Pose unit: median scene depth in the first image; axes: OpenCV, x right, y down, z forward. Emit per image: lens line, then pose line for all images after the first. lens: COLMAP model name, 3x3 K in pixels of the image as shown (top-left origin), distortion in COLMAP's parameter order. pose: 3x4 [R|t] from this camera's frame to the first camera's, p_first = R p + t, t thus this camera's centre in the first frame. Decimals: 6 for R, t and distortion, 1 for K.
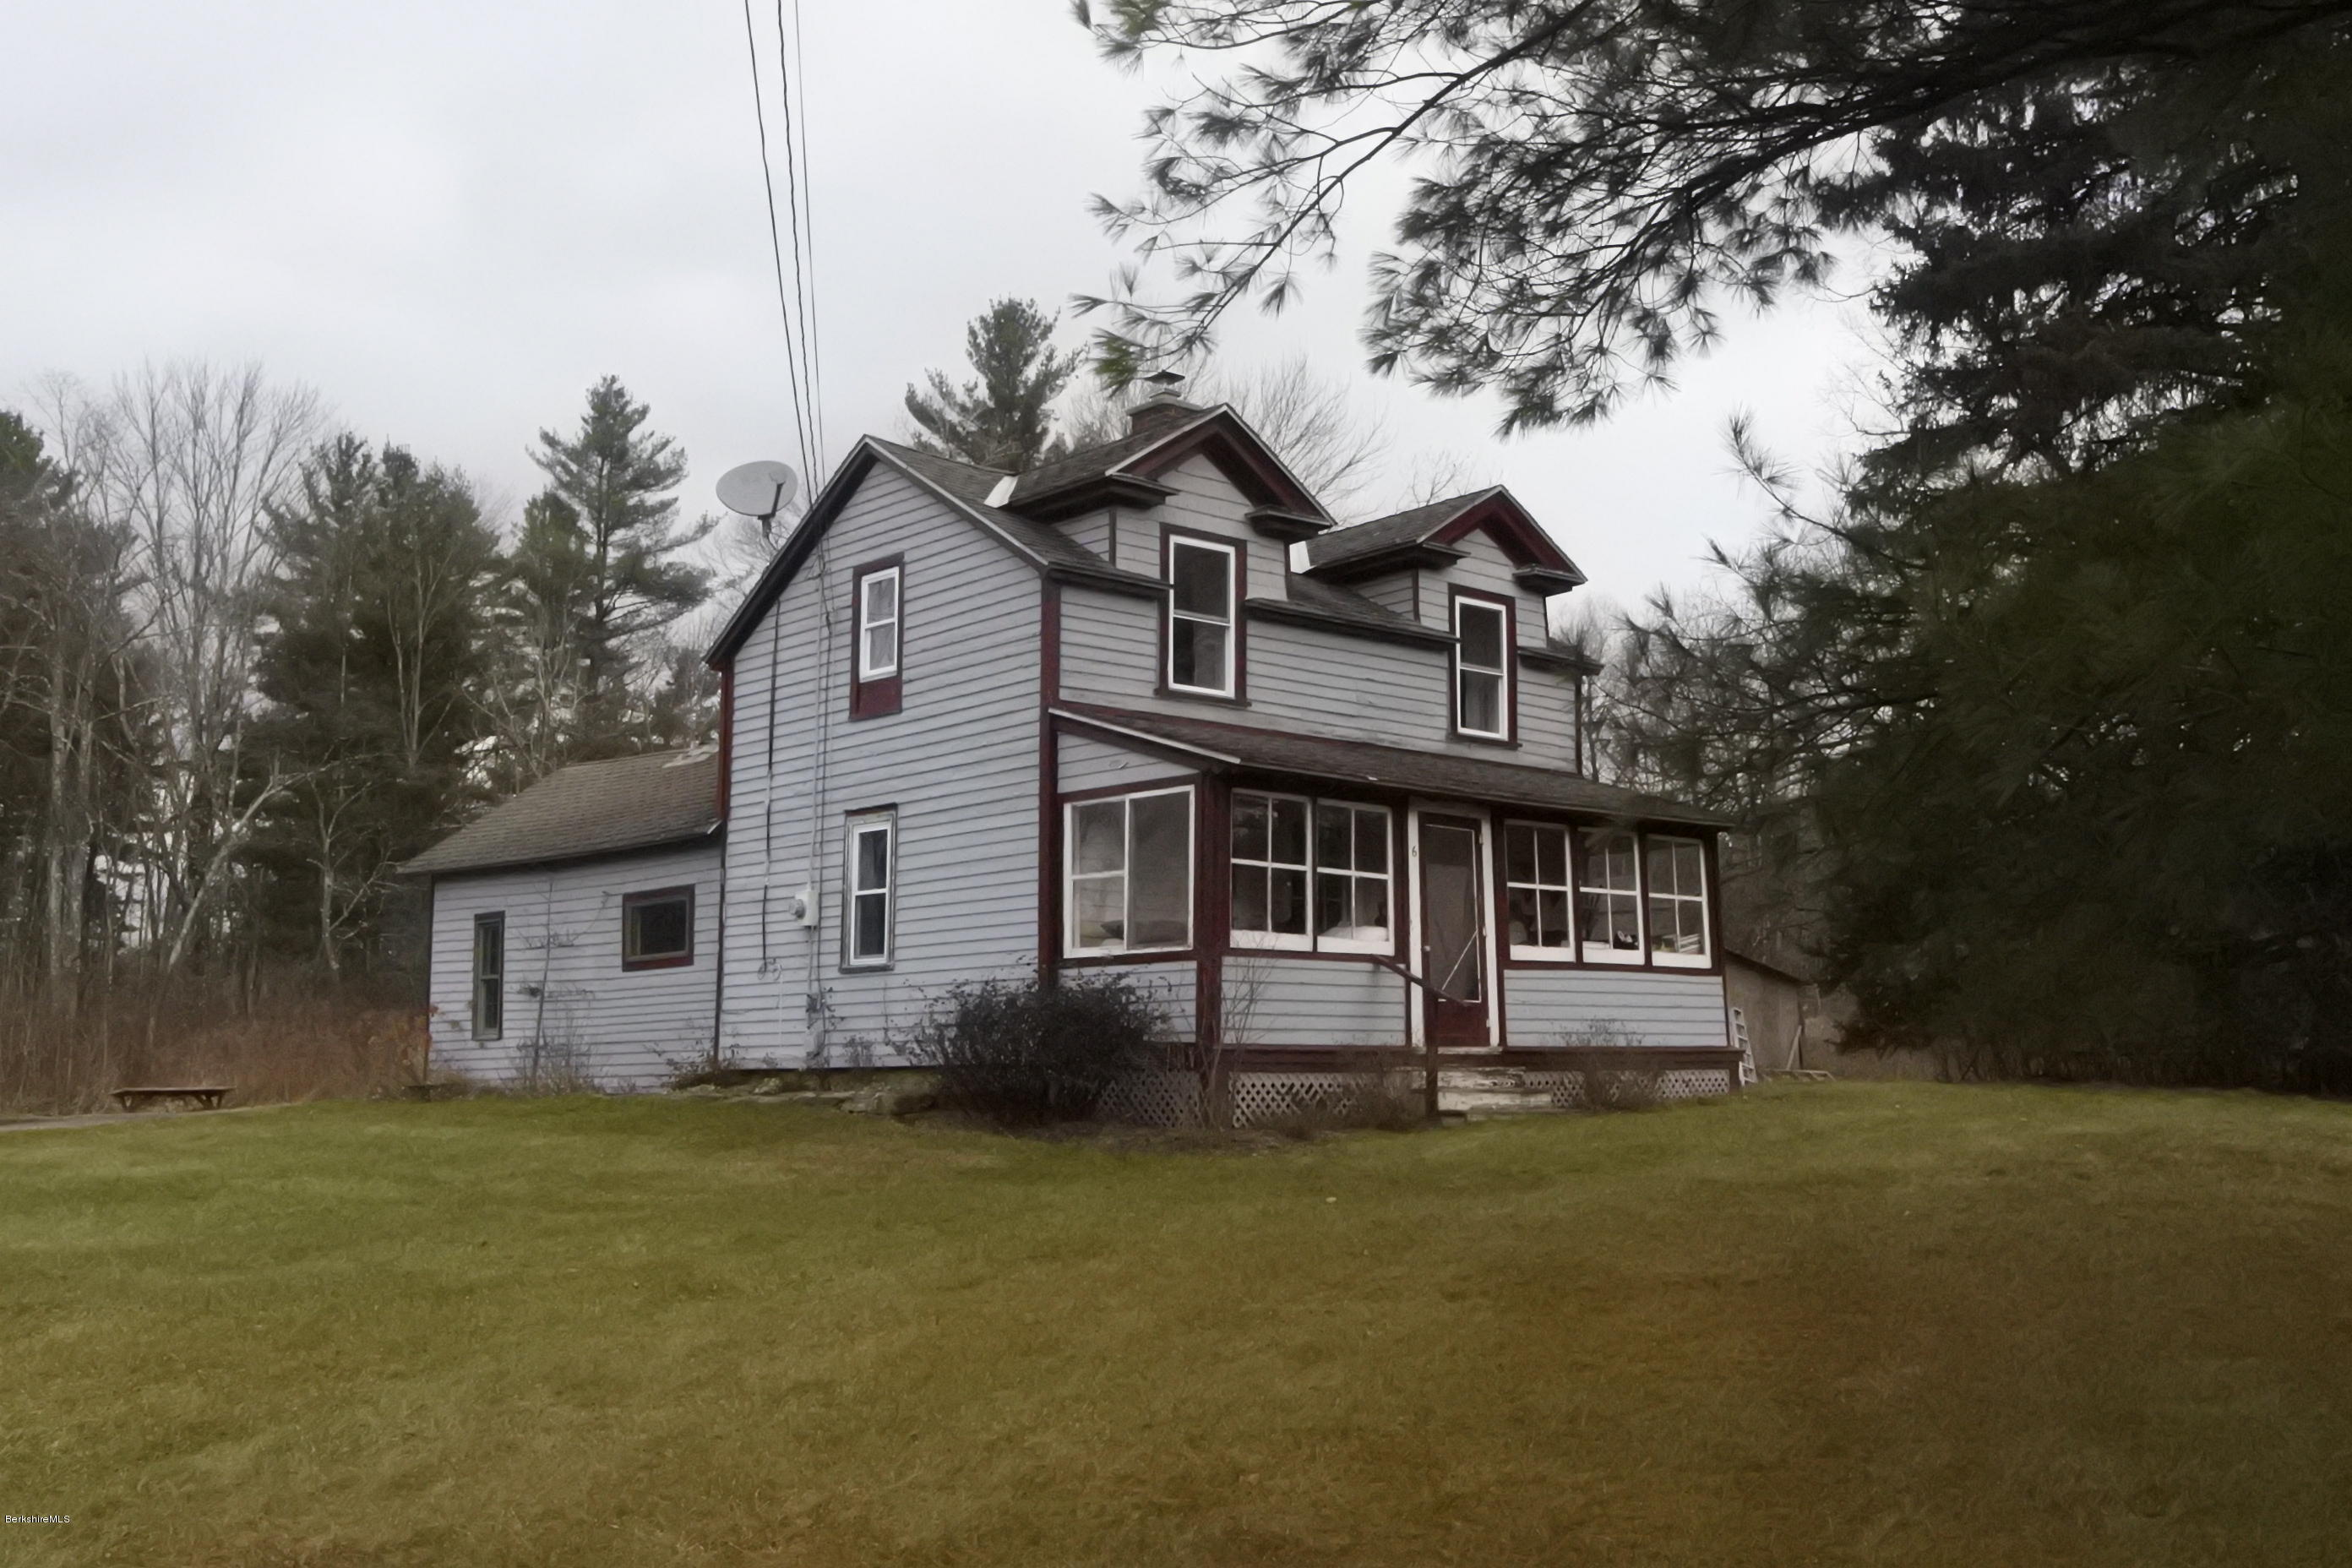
lens RADIAL K [[2262.4, 0, 1176.0], [0, 2262.4, 784.0], [0, 0, 1]] dist [-0.005452, -0.007004]
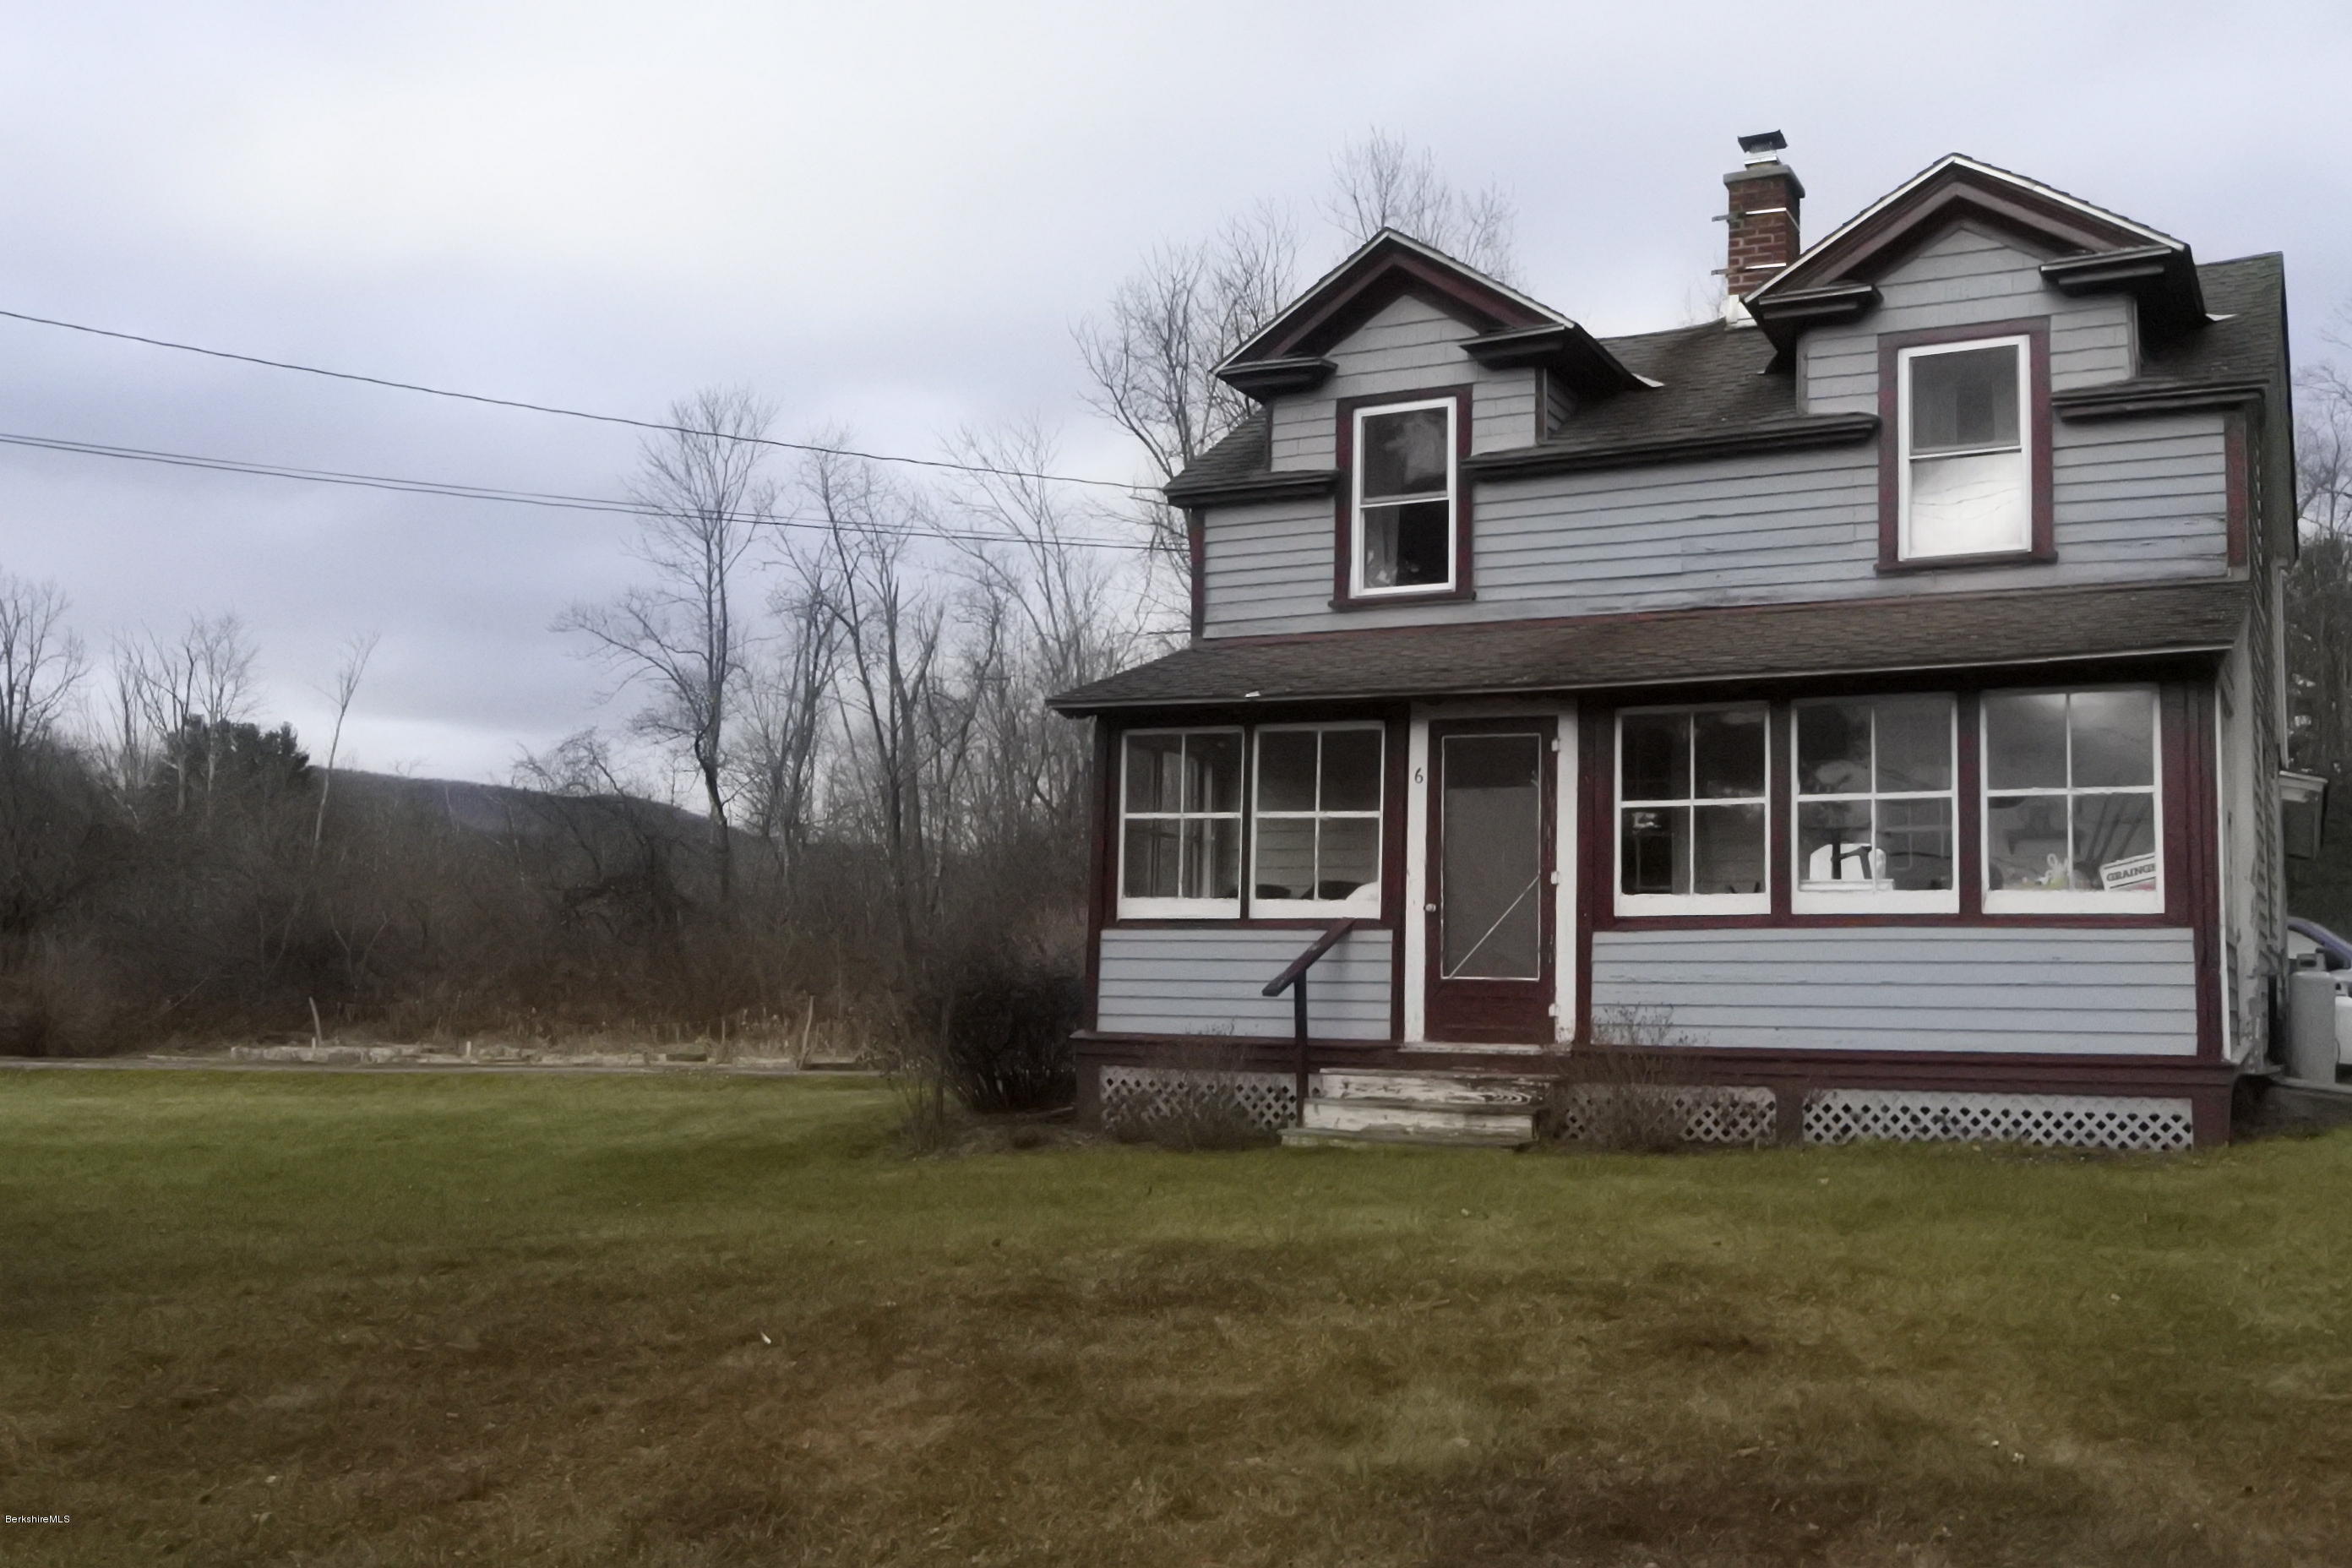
lens RADIAL K [[2262.4, 0, 1176.0], [0, 2262.4, 784.0], [0, 0, 1]] dist [-0.005452, -0.007004]
pose [[0.348622, -0.077570, -0.934048, 0.687741], [0.102701, 0.993730, -0.044194, 0.051142], [0.931620, -0.080521, 0.354403, 0.599924]]
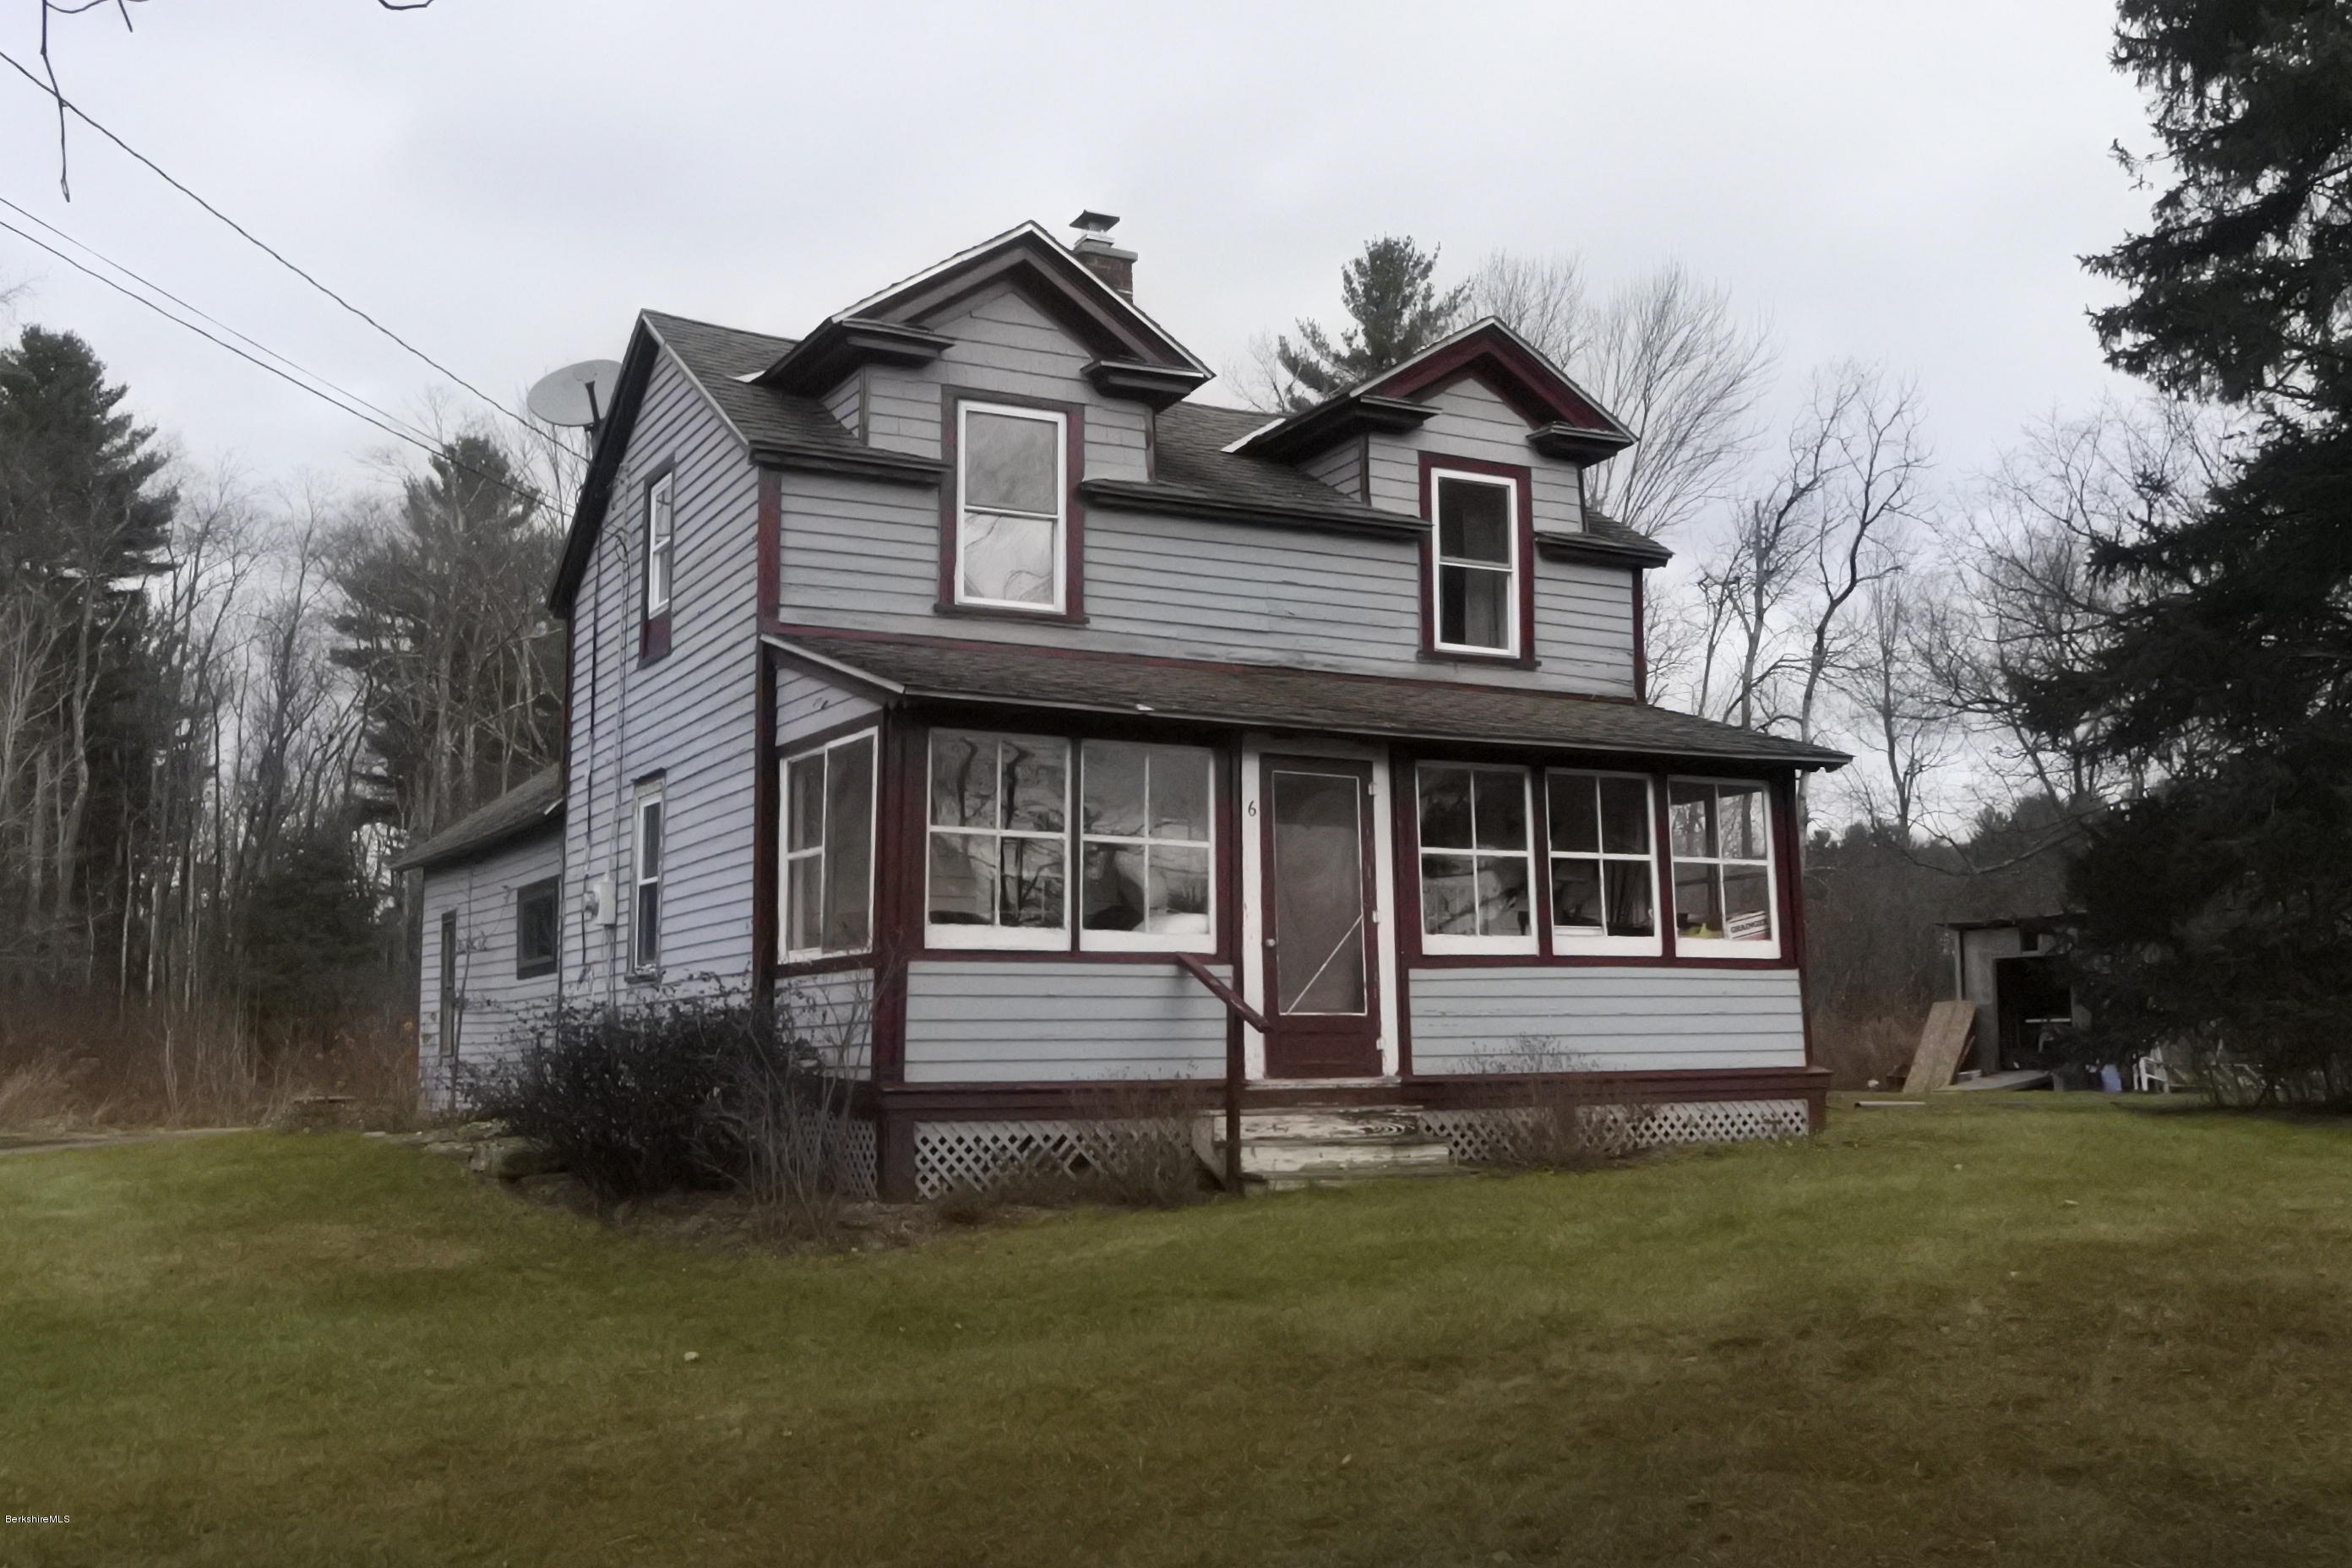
lens RADIAL K [[2262.4, 0, 1176.0], [0, 2262.4, 784.0], [0, 0, 1]] dist [-0.005452, -0.007004]
pose [[0.971559, -0.033893, -0.234358, 0.226518], [0.036184, 0.999330, 0.005479, 0.015424], [0.234015, -0.013803, 0.972135, 0.262731]]
